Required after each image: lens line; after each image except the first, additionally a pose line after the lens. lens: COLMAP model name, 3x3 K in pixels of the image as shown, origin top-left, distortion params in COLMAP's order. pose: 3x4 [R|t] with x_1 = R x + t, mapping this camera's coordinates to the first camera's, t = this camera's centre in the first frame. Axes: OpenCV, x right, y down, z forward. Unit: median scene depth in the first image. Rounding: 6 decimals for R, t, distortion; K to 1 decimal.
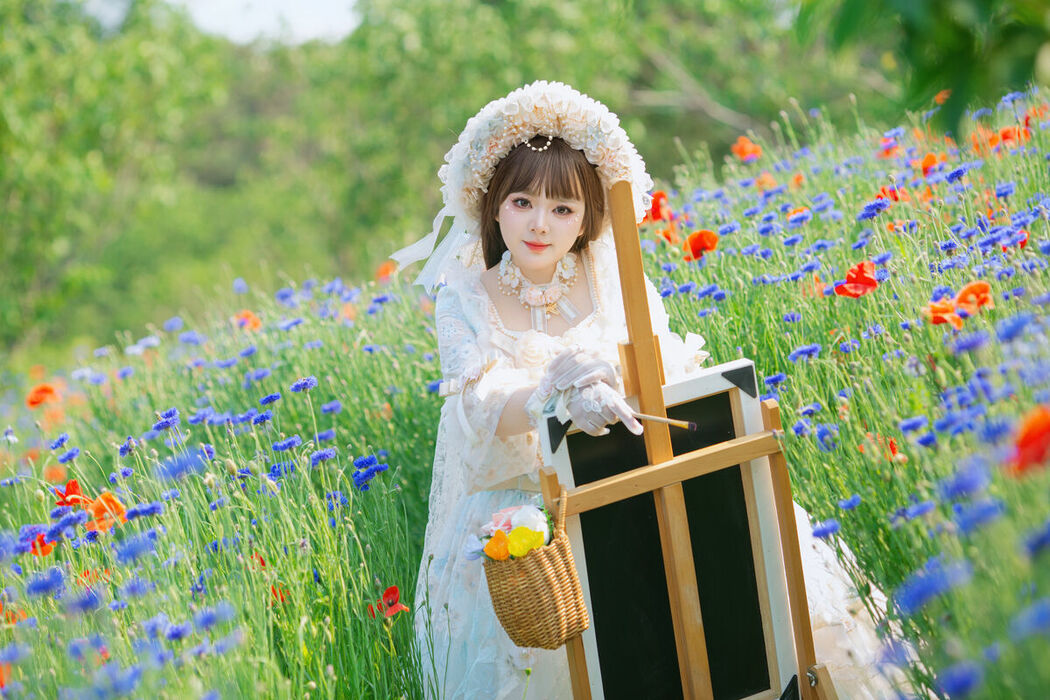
lens RADIAL K [[3958.0, 0, 525.0], [0, 3958.0, 350.0], [0, 0, 1]] dist [0.027633, 0.000000]
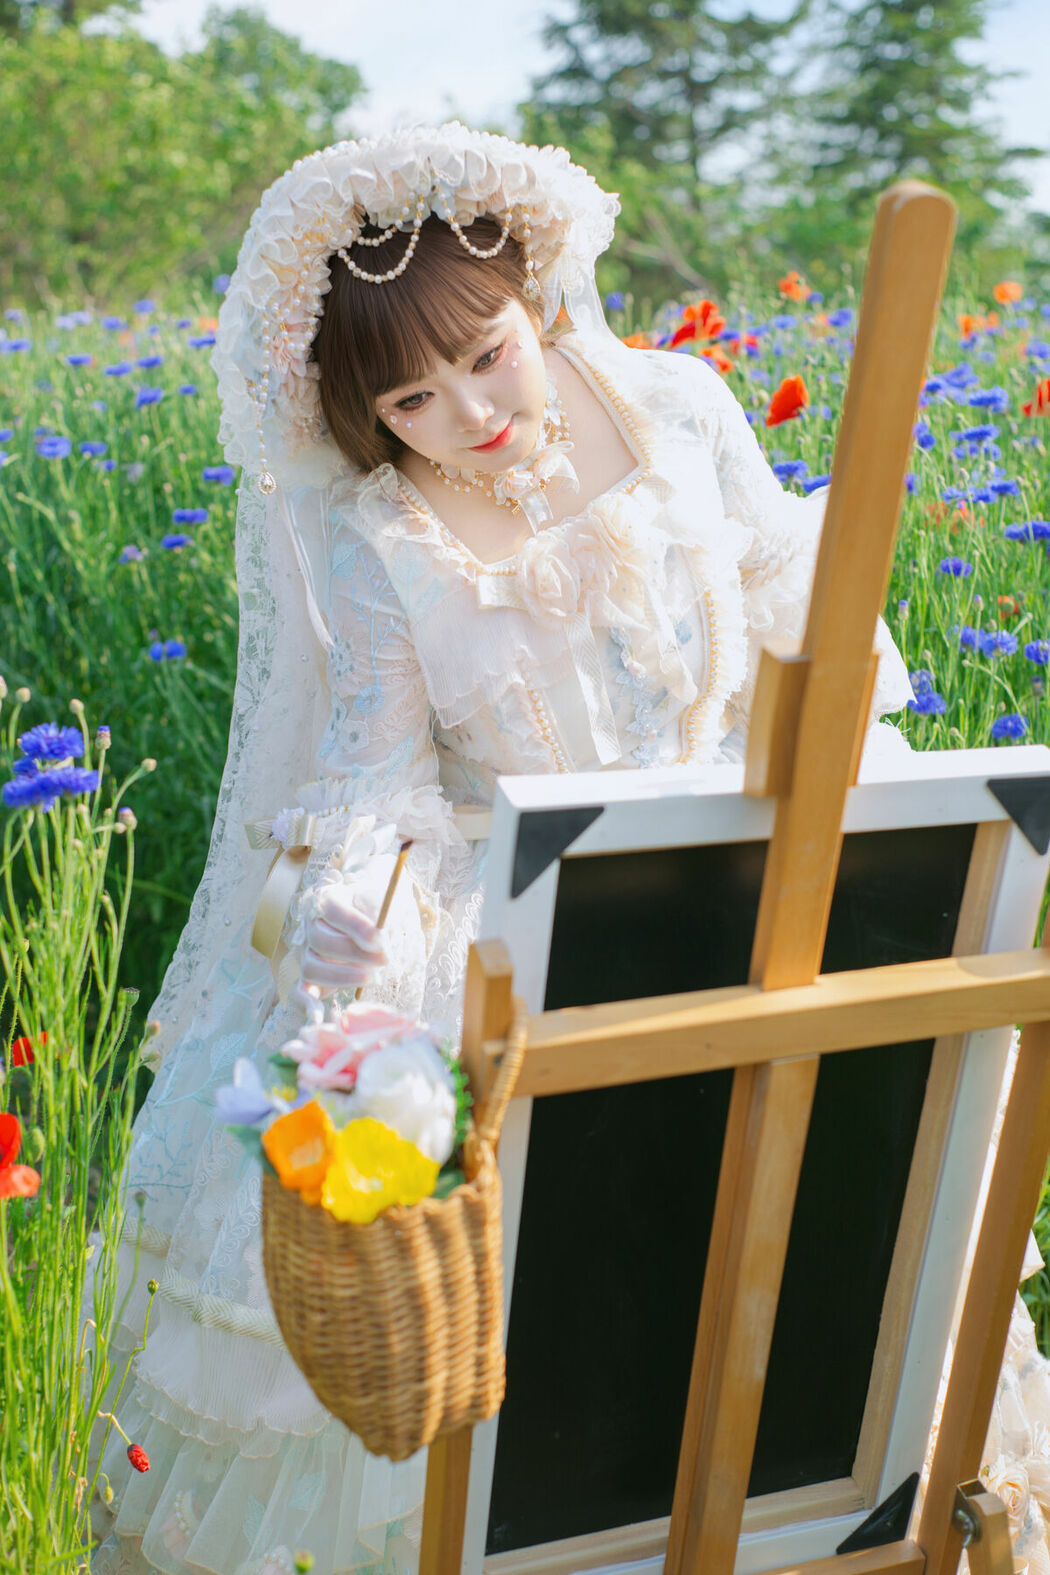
lens RADIAL K [[2176.2, 0, 523.9], [0, 2176.2, 787.3], [0, 0, 1]] dist [-0.137644, 0.000000]
pose [[0.971973, 0.229227, 0.052187, -0.005324], [-0.234869, 0.956510, 0.172989, -0.020318], [-0.010263, -0.180397, 0.983540, 0.810236]]
